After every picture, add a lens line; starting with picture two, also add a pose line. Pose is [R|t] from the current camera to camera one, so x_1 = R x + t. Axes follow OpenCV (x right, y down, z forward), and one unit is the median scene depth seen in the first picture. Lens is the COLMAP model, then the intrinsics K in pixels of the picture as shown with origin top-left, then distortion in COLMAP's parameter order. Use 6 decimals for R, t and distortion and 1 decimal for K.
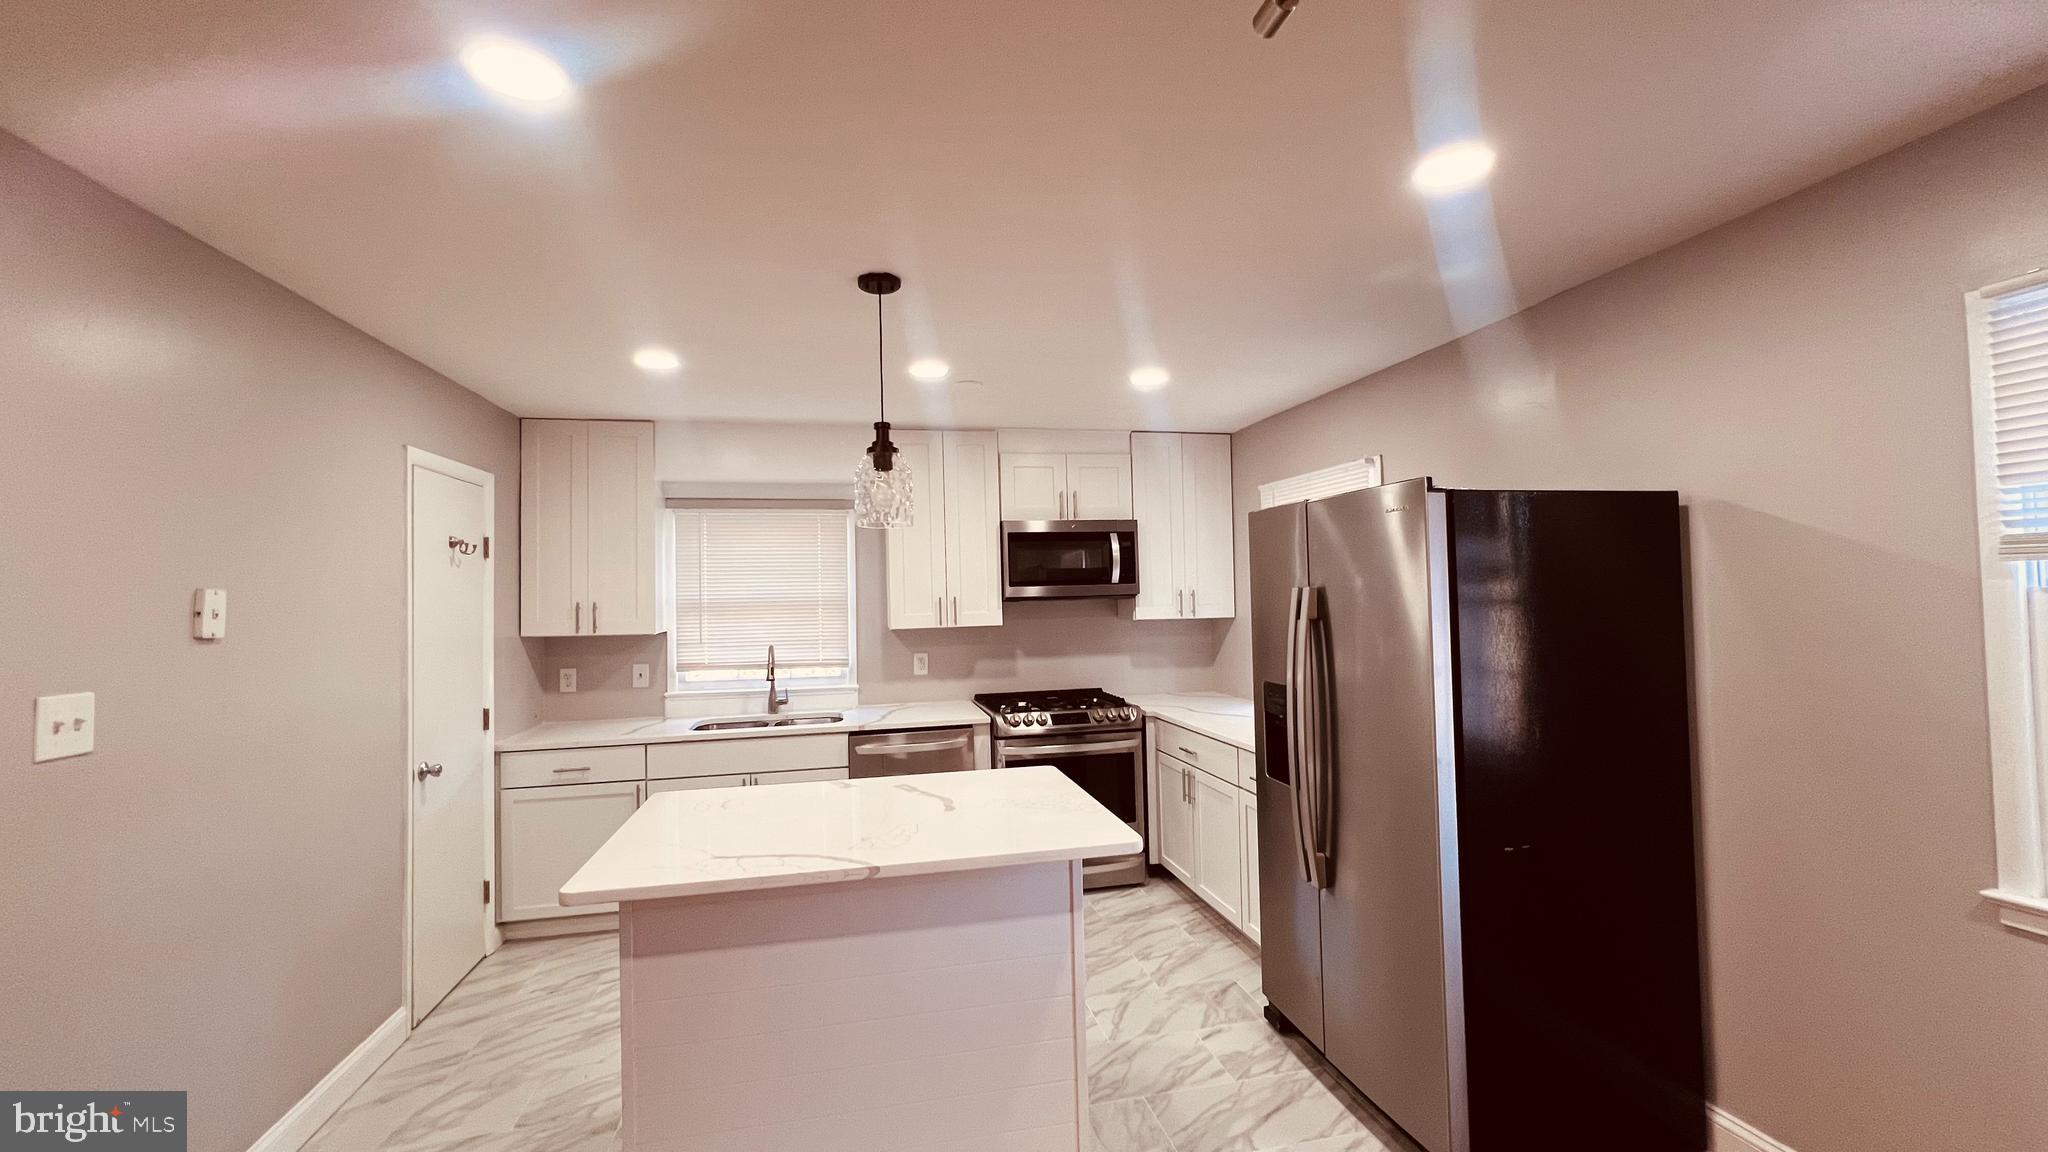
lens RADIAL K [[823.3, 0, 1016.2], [0, 823.3, 569.1], [0, 0, 1]] dist [-0.001794, 0.000651]
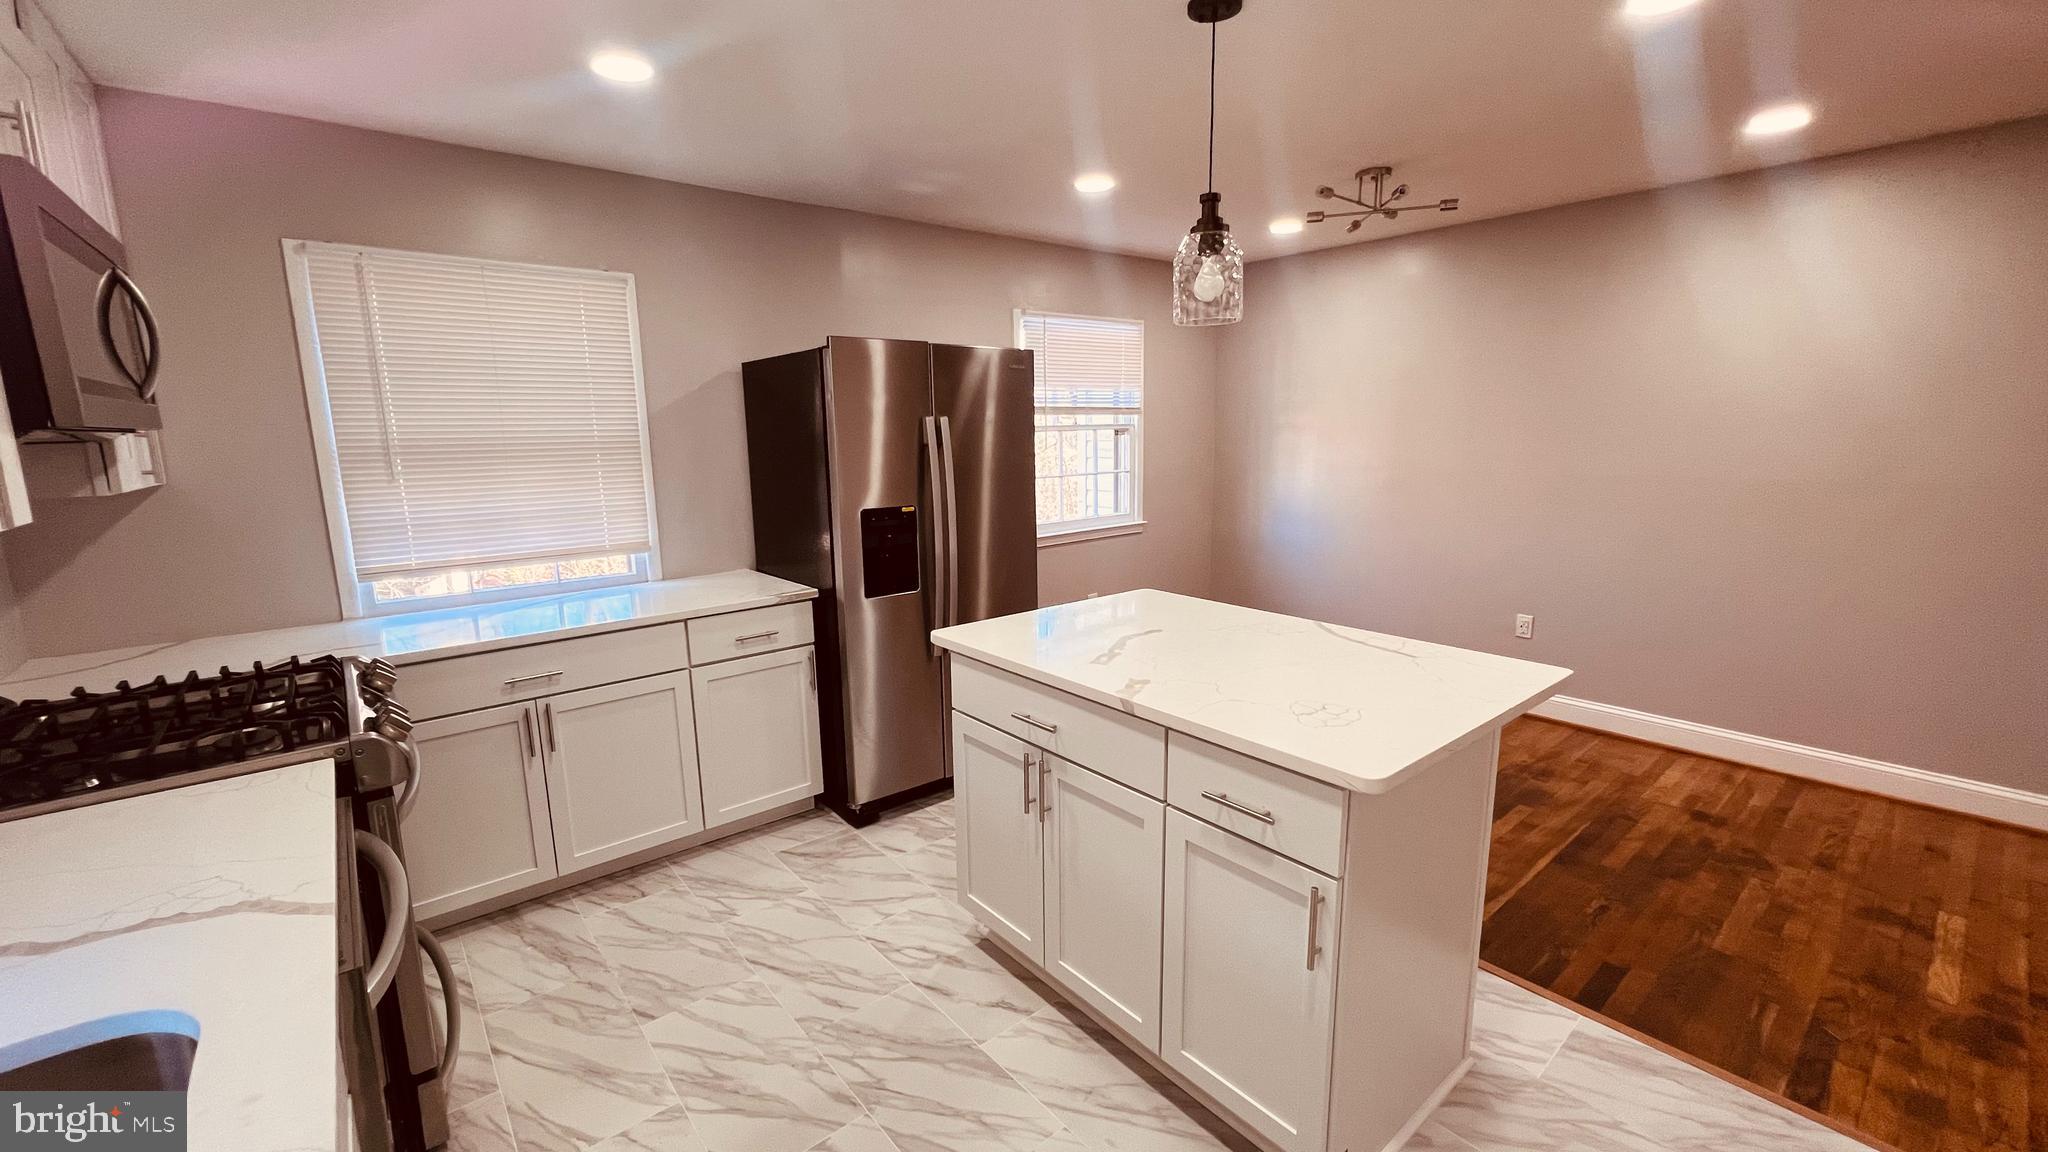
lens RADIAL K [[823.3, 0, 1016.7], [0, 823.3, 572.2], [0, 0, 1]] dist [-0.001794, 0.000651]
pose [[-0.461300, -0.123615, 0.878591, -0.533342], [0.000263, 0.990228, 0.139460, 0.052908], [-0.887244, 0.064564, -0.456760, 0.988712]]
